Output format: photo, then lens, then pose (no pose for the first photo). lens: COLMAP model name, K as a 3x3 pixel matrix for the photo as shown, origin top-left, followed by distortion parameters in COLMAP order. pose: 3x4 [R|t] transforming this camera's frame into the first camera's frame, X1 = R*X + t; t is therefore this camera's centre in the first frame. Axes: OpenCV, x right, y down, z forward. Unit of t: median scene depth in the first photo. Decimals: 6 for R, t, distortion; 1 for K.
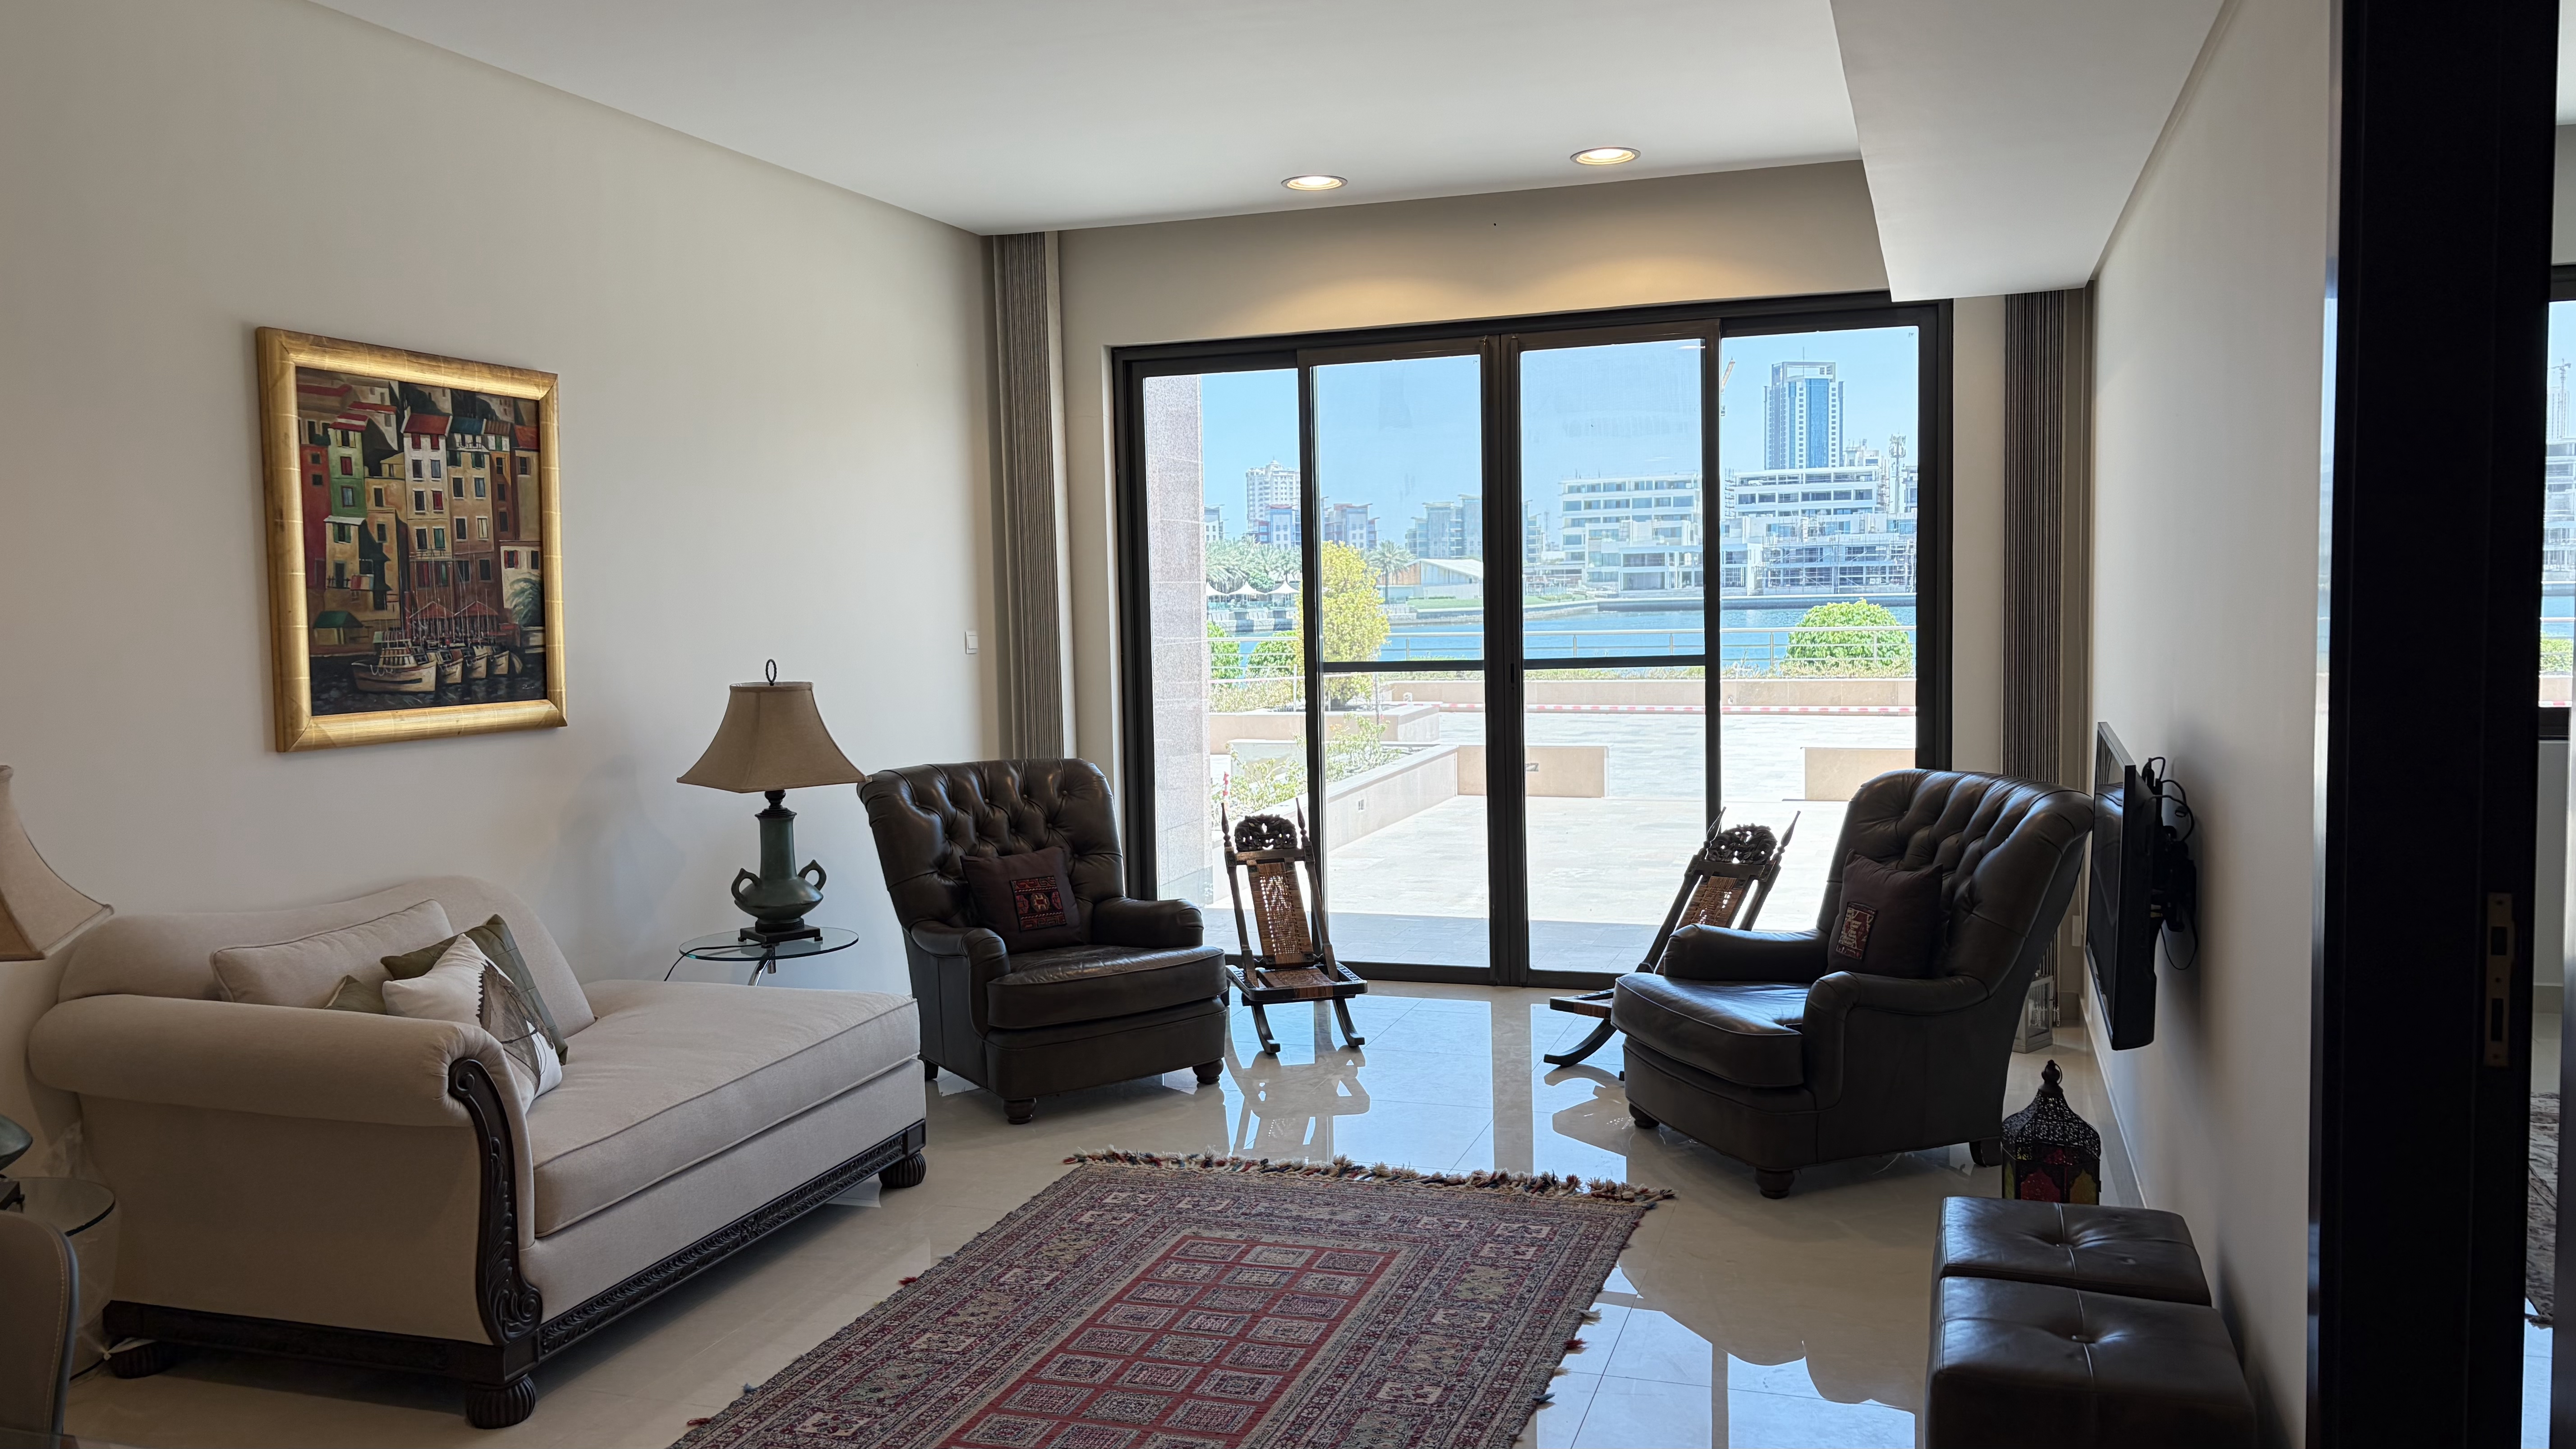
lens RADIAL K [[1938.5, 0, 1289.8], [0, 1938.5, 727.9], [0, 0, 1]] dist [0.040622, -0.047897]
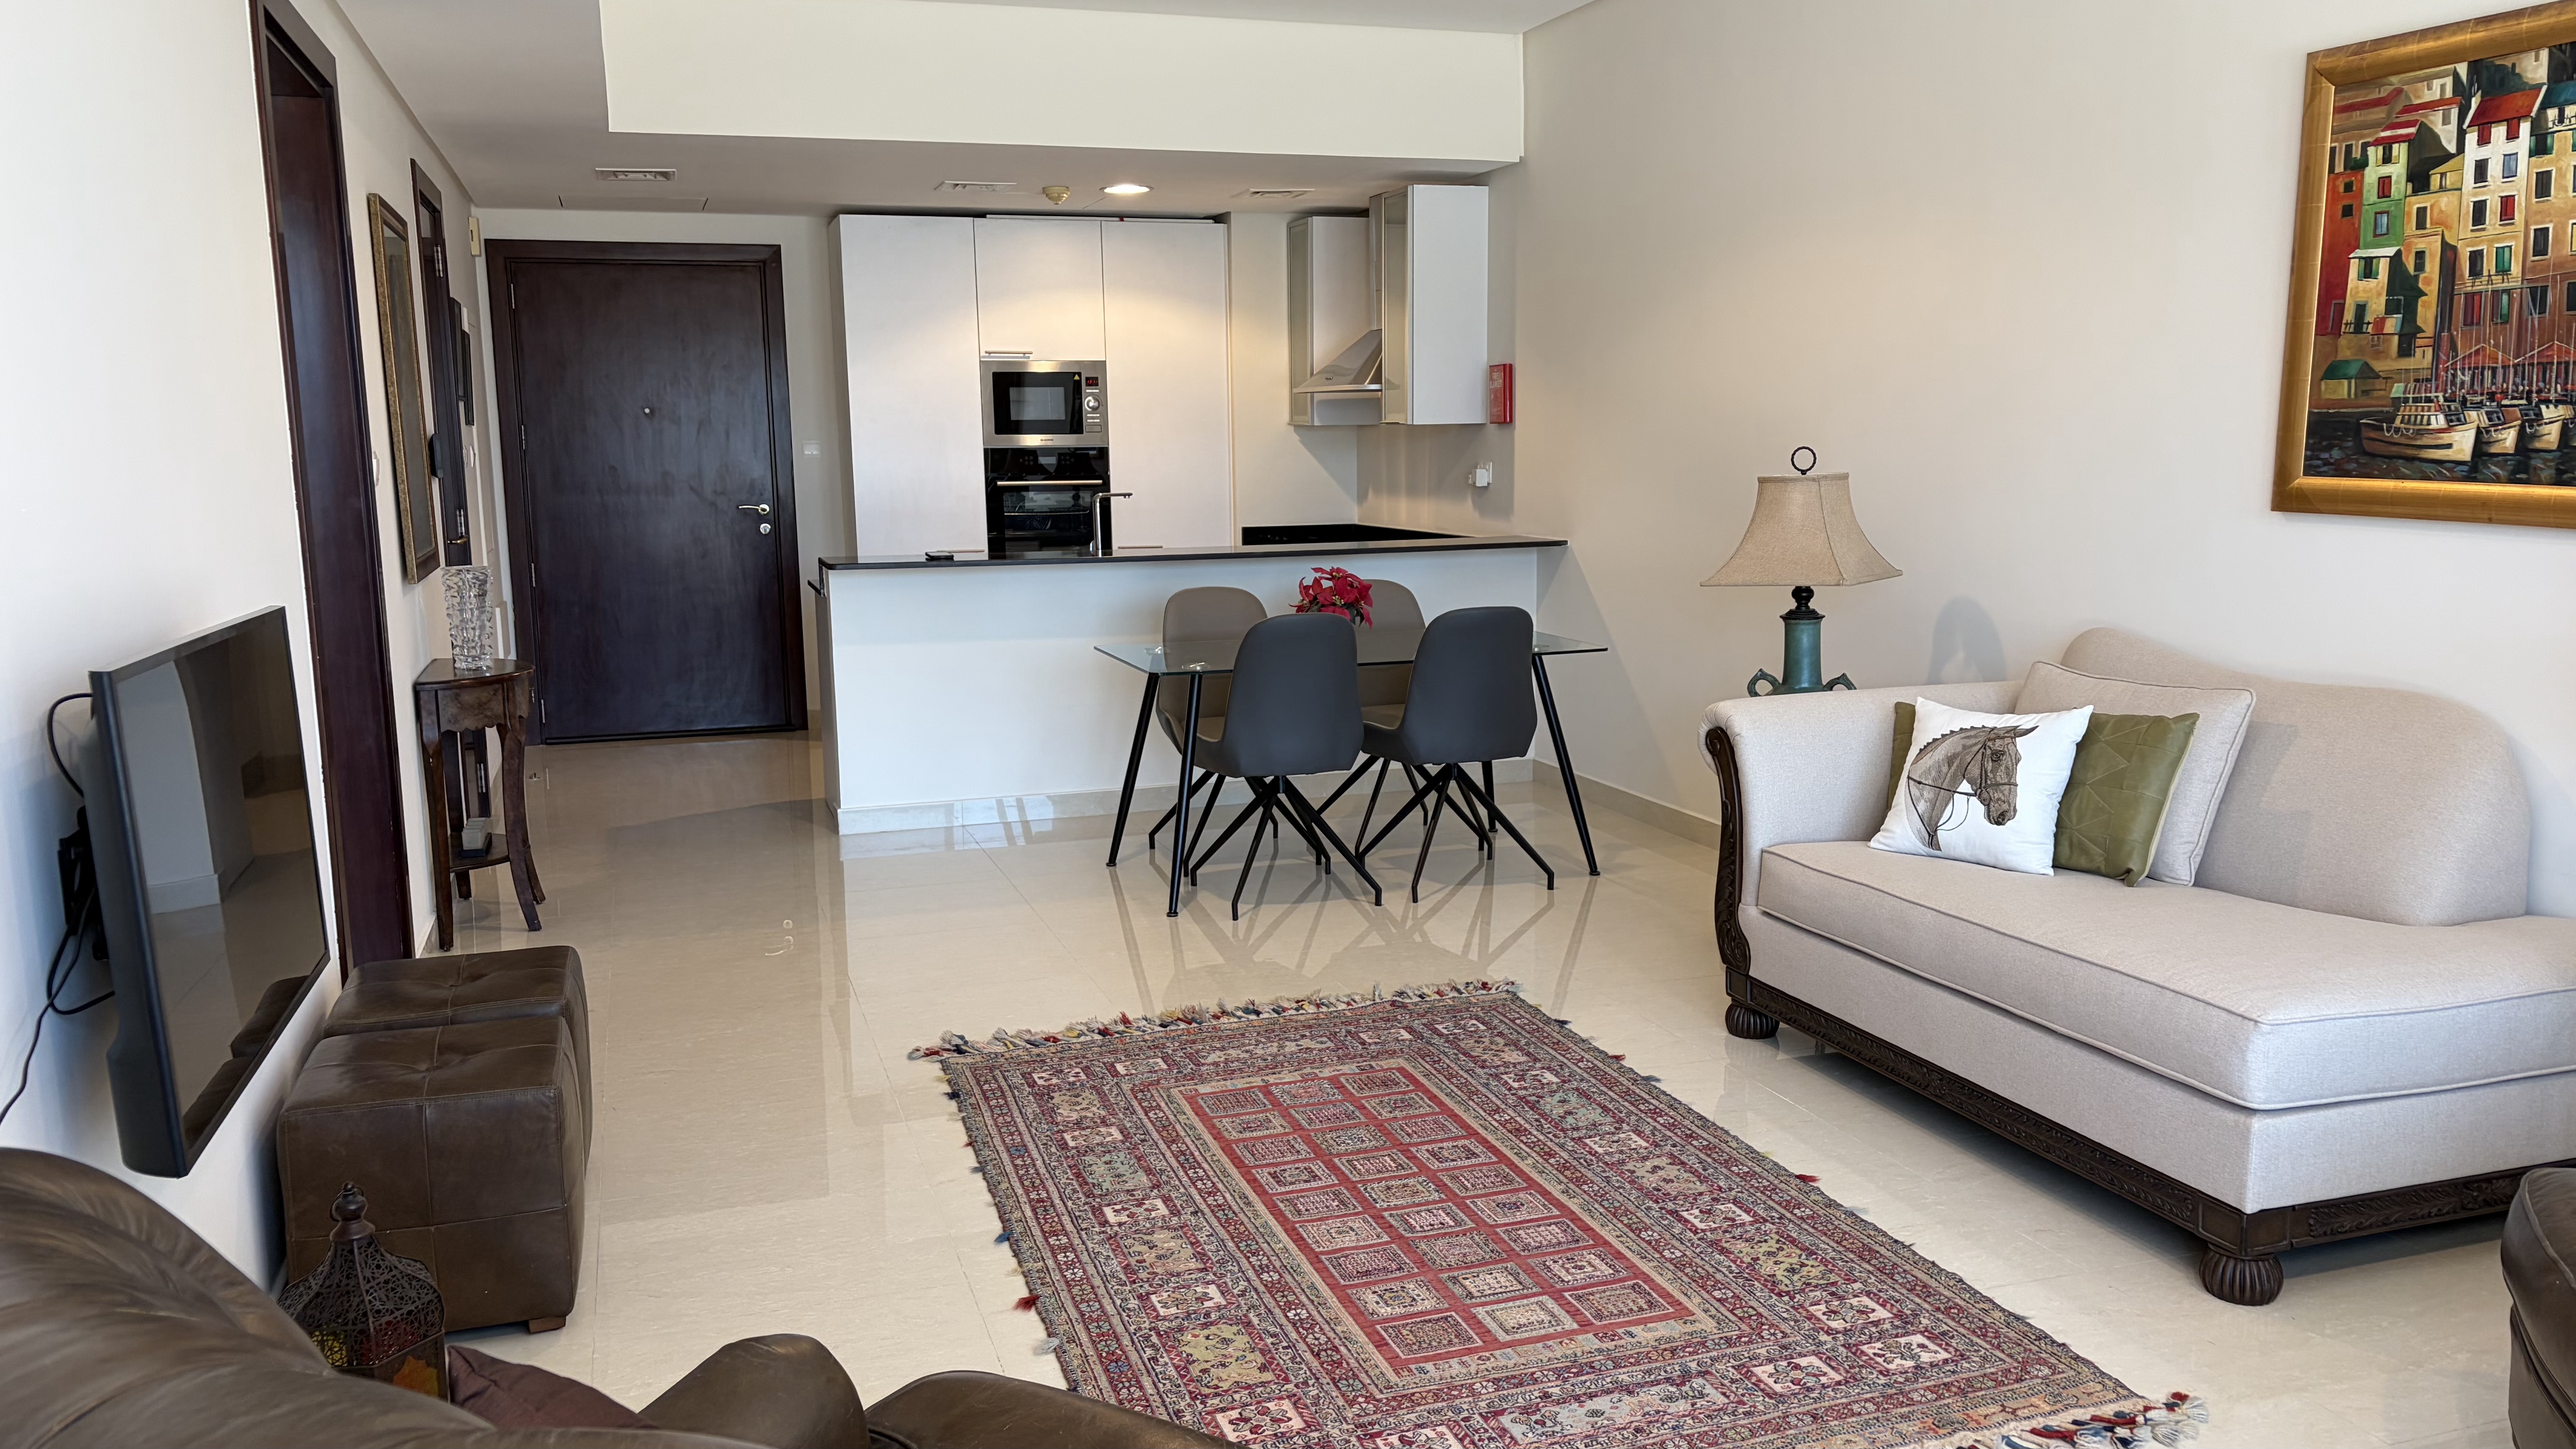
lens RADIAL K [[1938.5, 0, 1278.8], [0, 1938.5, 740.3], [0, 0, 1]] dist [0.040622, -0.047897]
pose [[-0.801012, 0.127183, -0.584983, 0.437311], [-0.012829, 0.973301, 0.229175, -0.087954], [0.598511, 0.191077, -0.777993, 1.416436]]
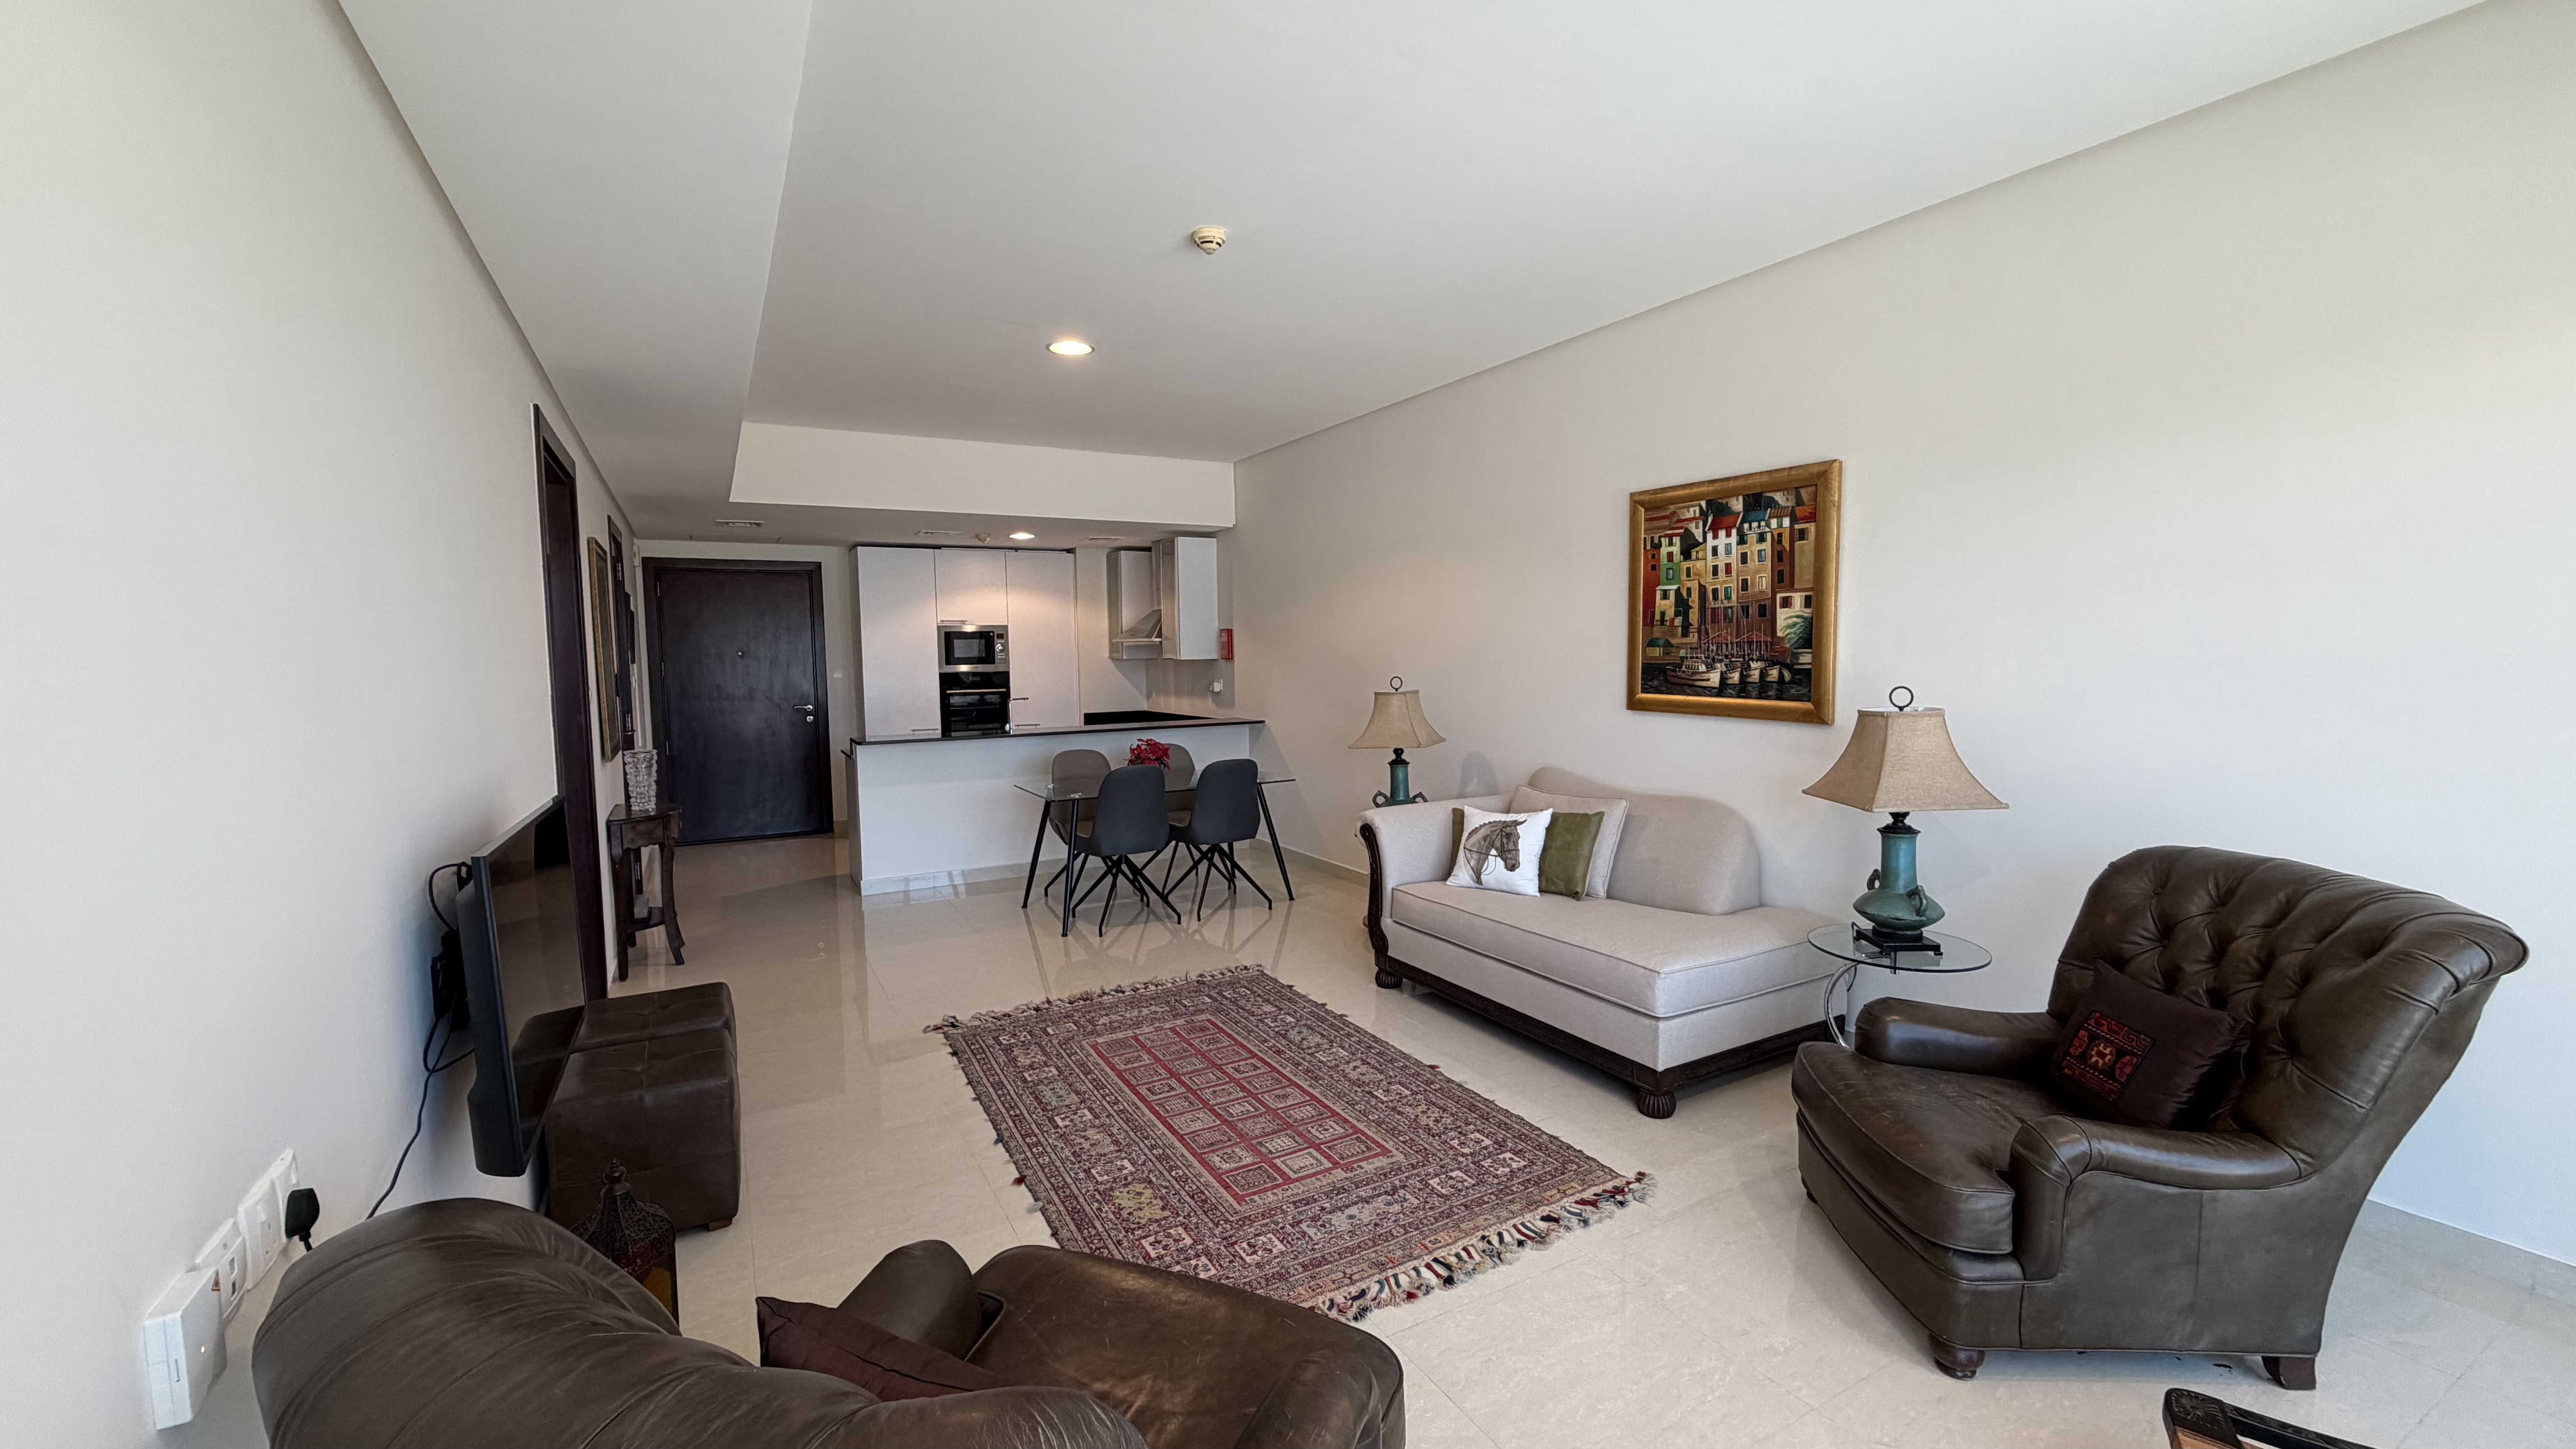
lens RADIAL K [[1027.3, 0, 1280.4], [0, 1027.3, 721.4], [0, 0, 1]] dist [-0.001473, 0.000590]
pose [[-0.670693, 0.083974, -0.736966, 0.463522], [-0.024222, 0.990561, 0.134914, -0.102607], [0.741340, 0.108337, -0.662328, 1.368560]]
